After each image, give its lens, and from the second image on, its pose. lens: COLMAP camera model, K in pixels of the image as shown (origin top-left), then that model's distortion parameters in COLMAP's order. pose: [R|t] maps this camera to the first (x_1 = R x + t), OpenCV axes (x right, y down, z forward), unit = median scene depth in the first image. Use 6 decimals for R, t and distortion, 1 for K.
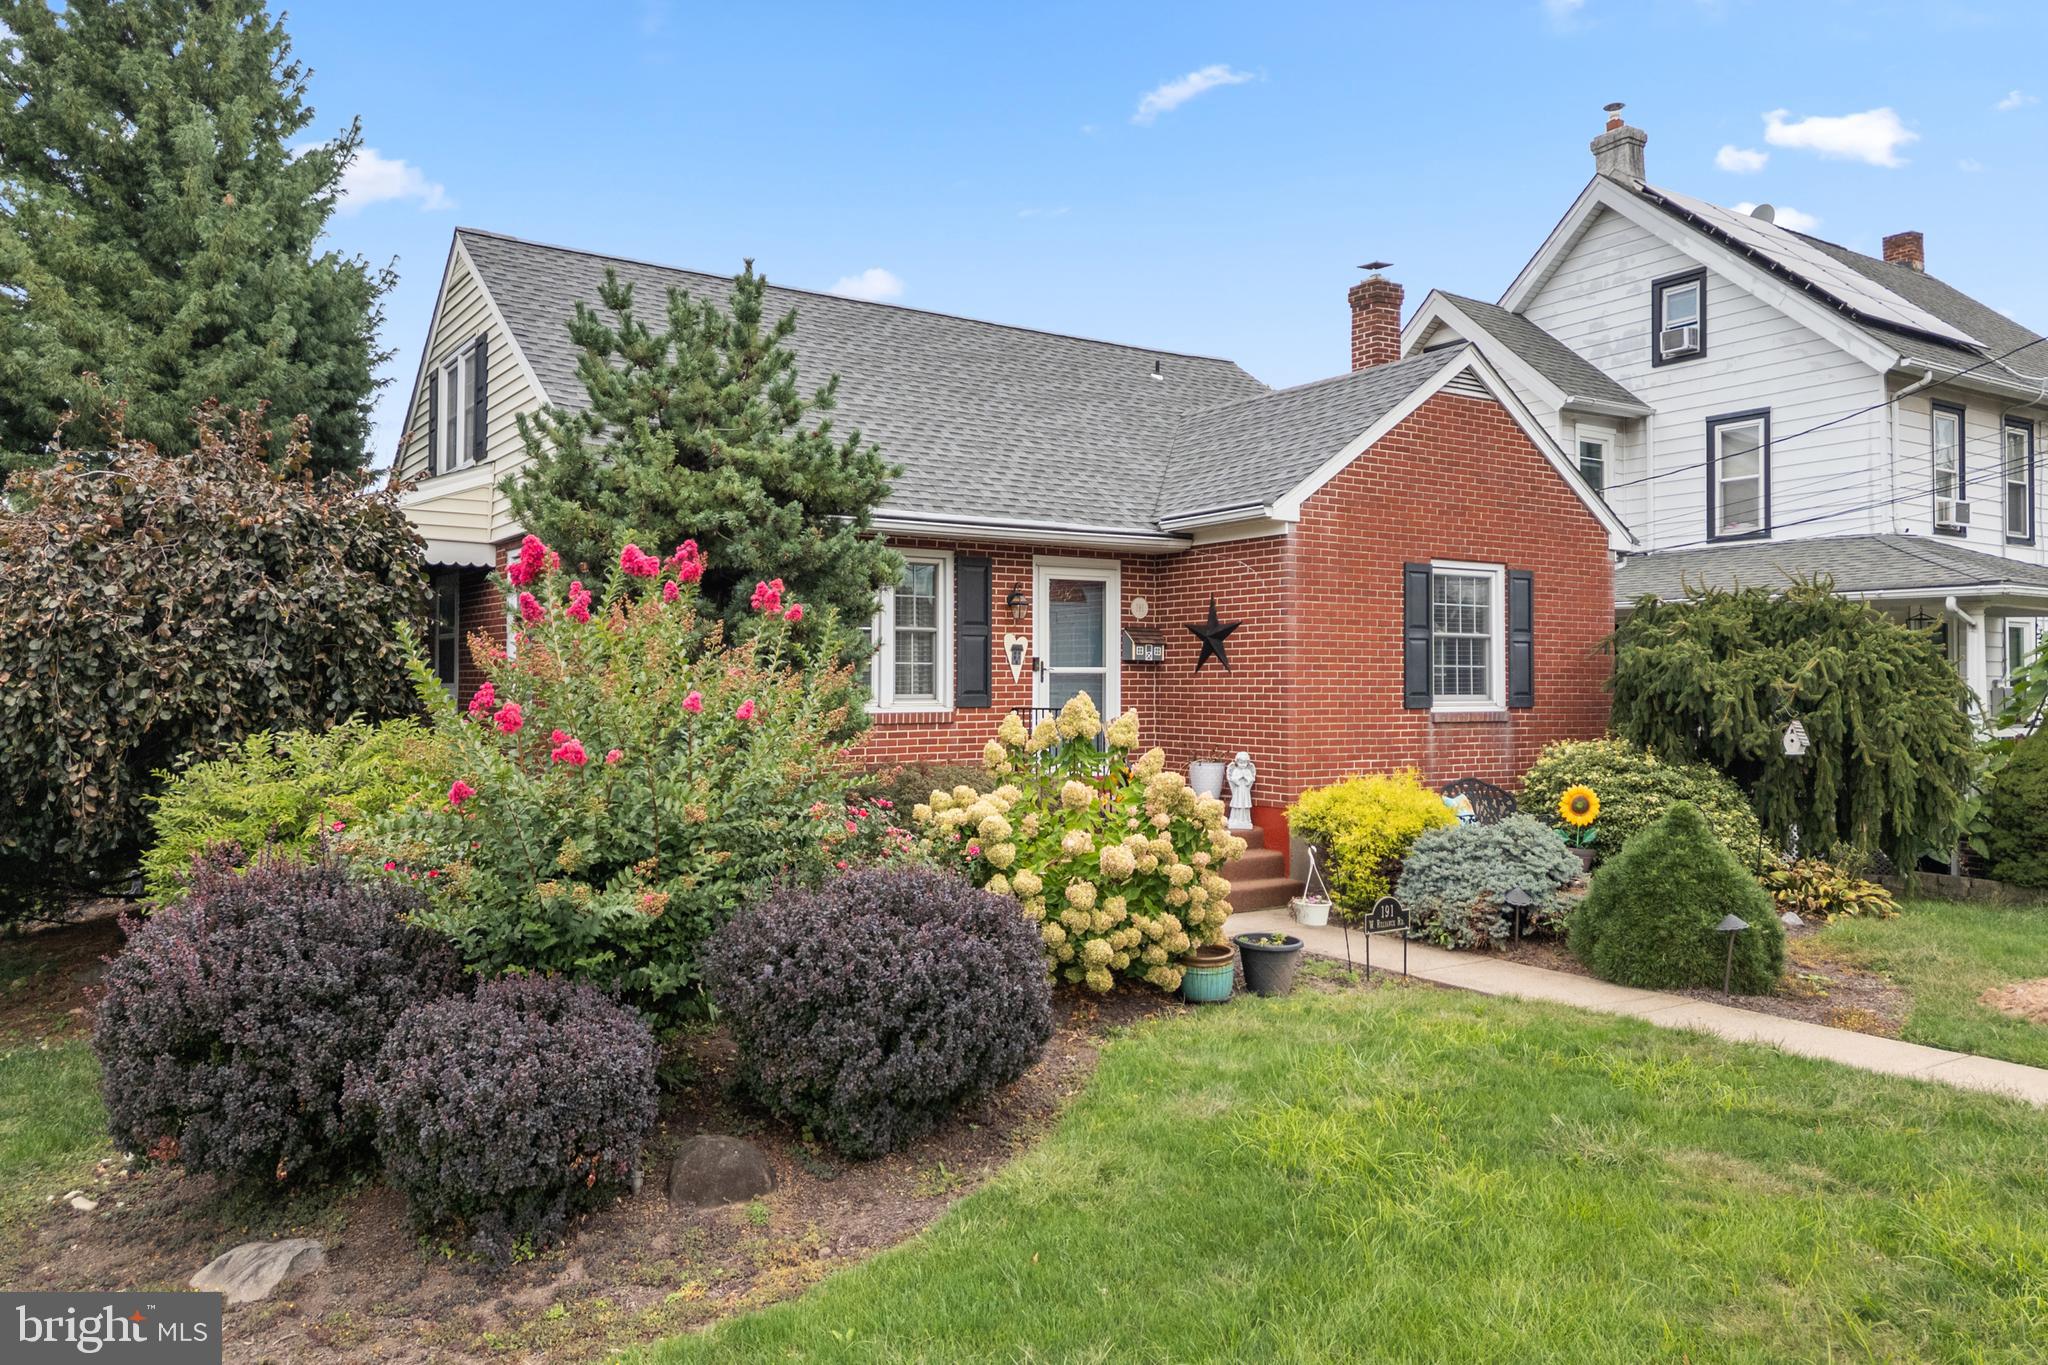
lens RADIAL K [[1418.0, 0, 987.7], [0, 1418.0, 622.6], [0, 0, 1]] dist [0.069770, -0.057319]
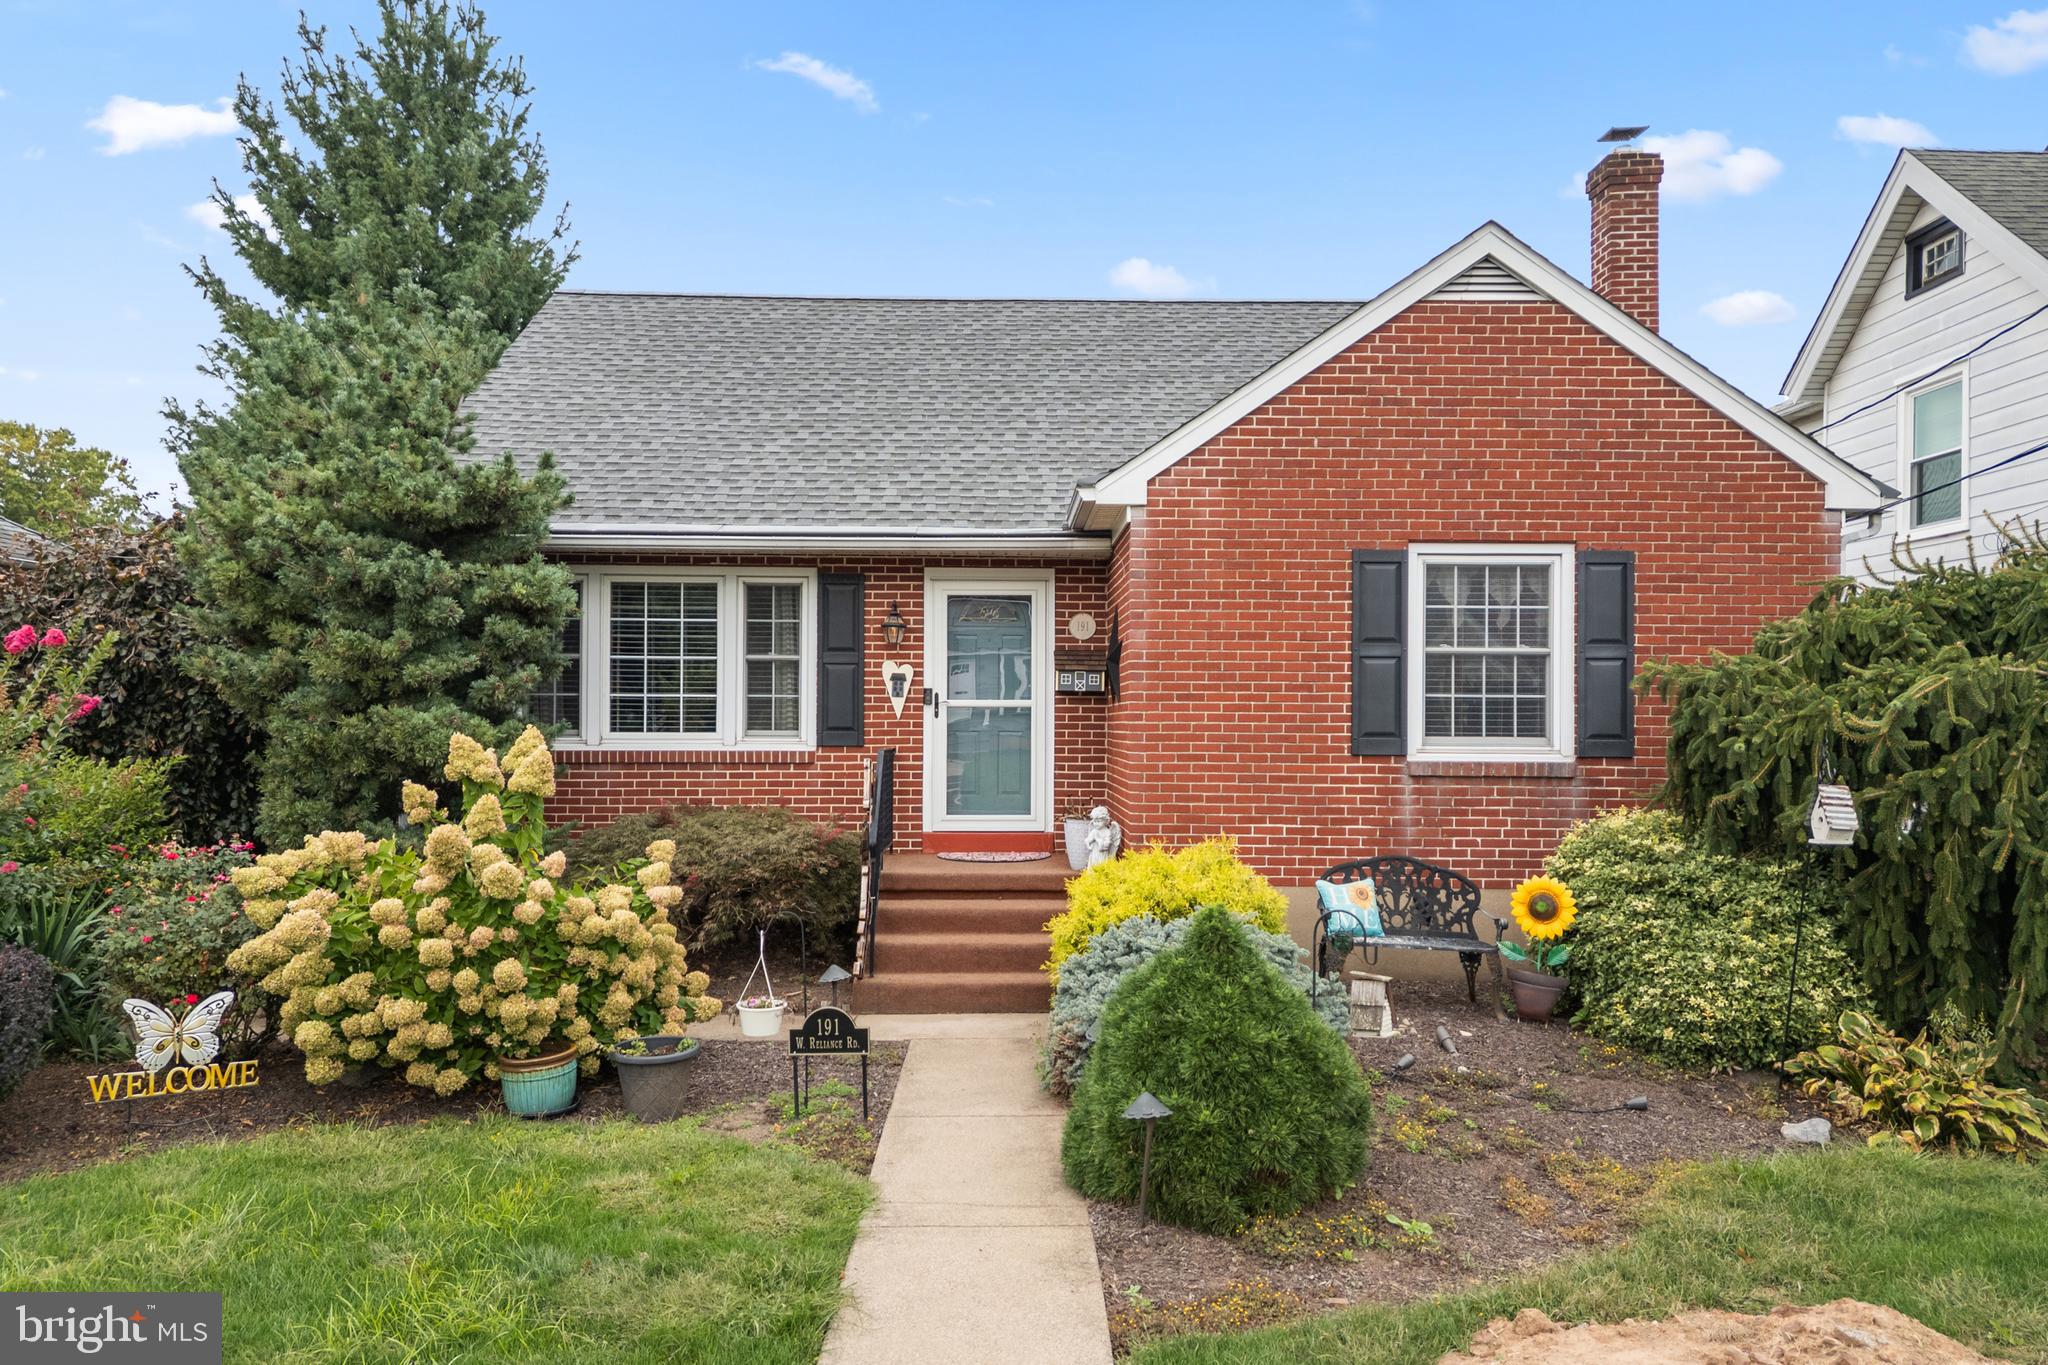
lens RADIAL K [[1418.0, 0, 1010.1], [0, 1418.0, 680.8], [0, 0, 1]] dist [0.069770, -0.057319]
pose [[0.846852, -0.011920, -0.531695, 0.531537], [0.017958, 0.999820, 0.006187, 0.015772], [0.531525, -0.014787, 0.846913, 0.310093]]
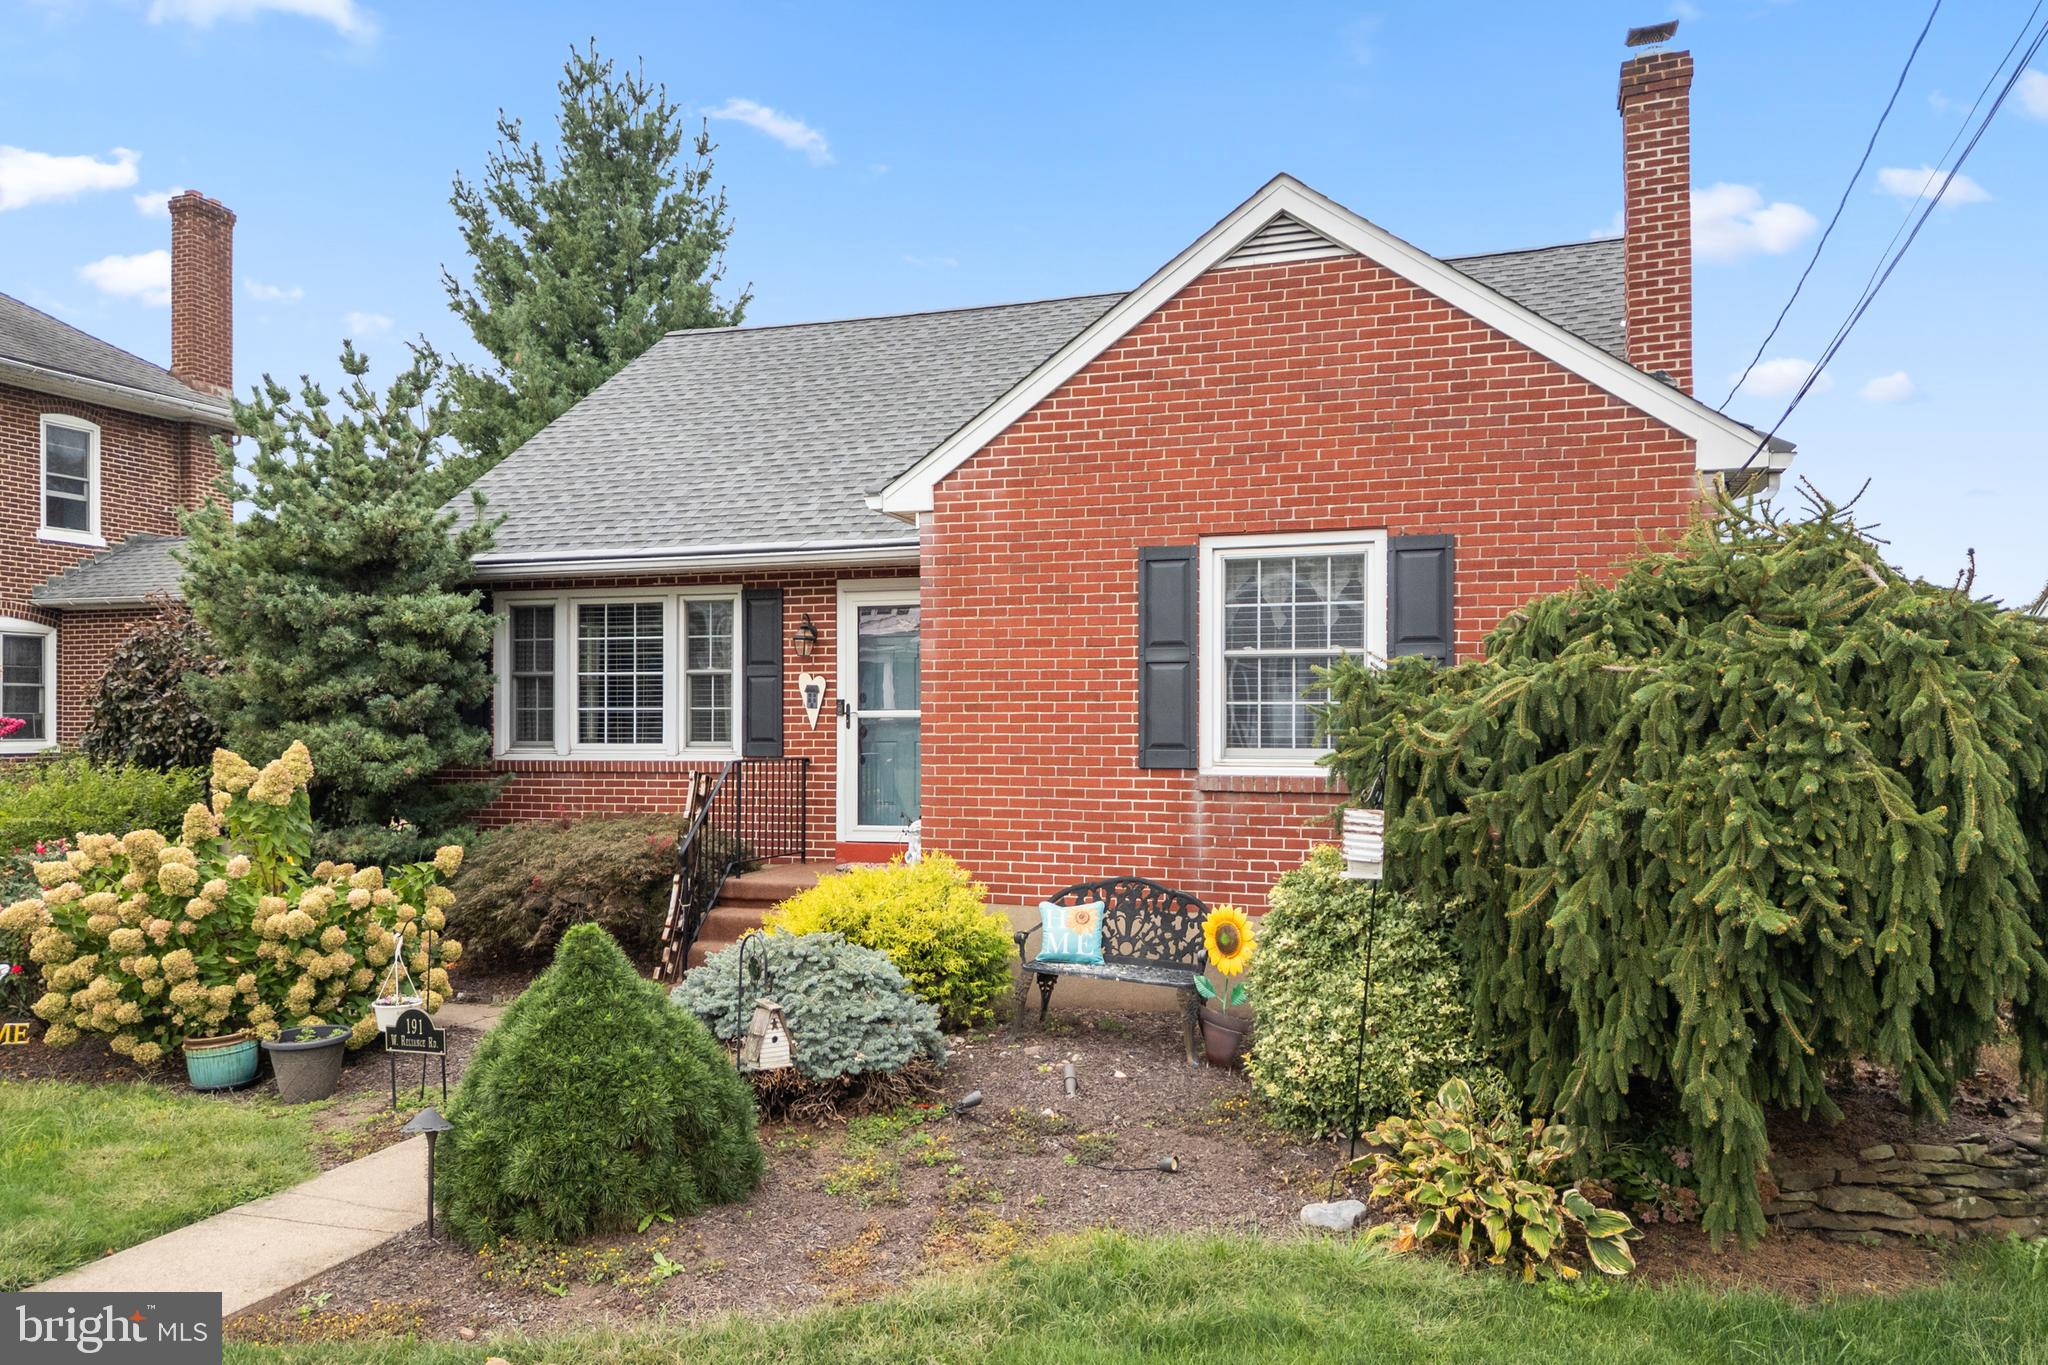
lens RADIAL K [[1418.0, 0, 1016.9], [0, 1418.0, 691.9], [0, 0, 1]] dist [0.069770, -0.057319]
pose [[0.626733, -0.018381, -0.779017, 0.778290], [0.034499, 0.999396, 0.004174, 0.020167], [0.778470, -0.029491, 0.626989, 0.548589]]
